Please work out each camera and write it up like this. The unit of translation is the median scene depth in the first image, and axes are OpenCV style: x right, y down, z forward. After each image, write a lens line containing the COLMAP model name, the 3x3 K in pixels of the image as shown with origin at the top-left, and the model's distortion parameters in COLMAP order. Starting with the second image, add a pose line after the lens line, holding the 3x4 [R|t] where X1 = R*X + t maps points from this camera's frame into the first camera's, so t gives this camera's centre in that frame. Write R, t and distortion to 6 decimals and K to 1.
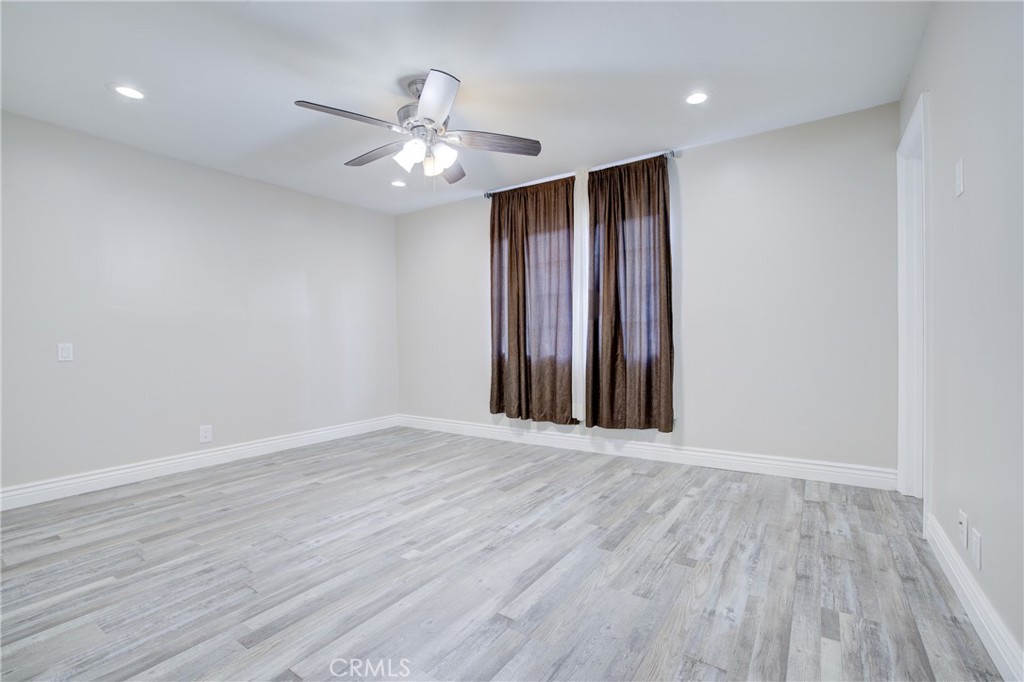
lens RADIAL K [[452.1, 0, 520.0], [0, 452.1, 340.9], [0, 0, 1]] dist [-0.001846, 0.000961]
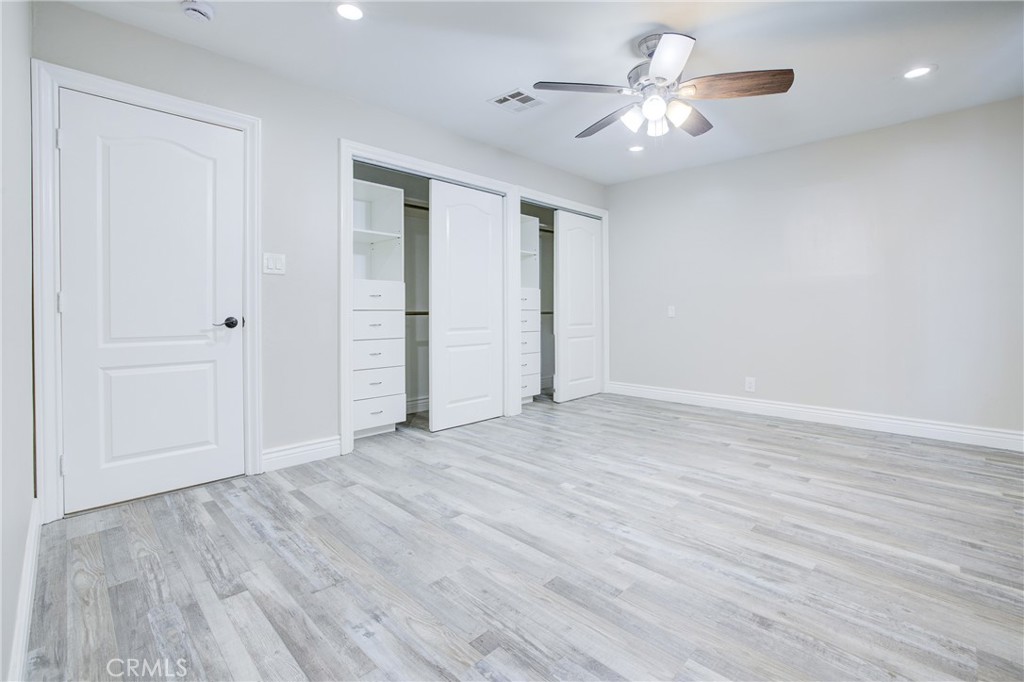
lens RADIAL K [[452.1, 0, 520.0], [0, 452.1, 340.9], [0, 0, 1]] dist [-0.001846, 0.000961]
pose [[-0.195983, 0.071789, -0.977976, 0.863575], [0.012594, 0.997419, 0.070692, 0.009753], [0.980526, 0.001538, -0.196382, 1.051510]]
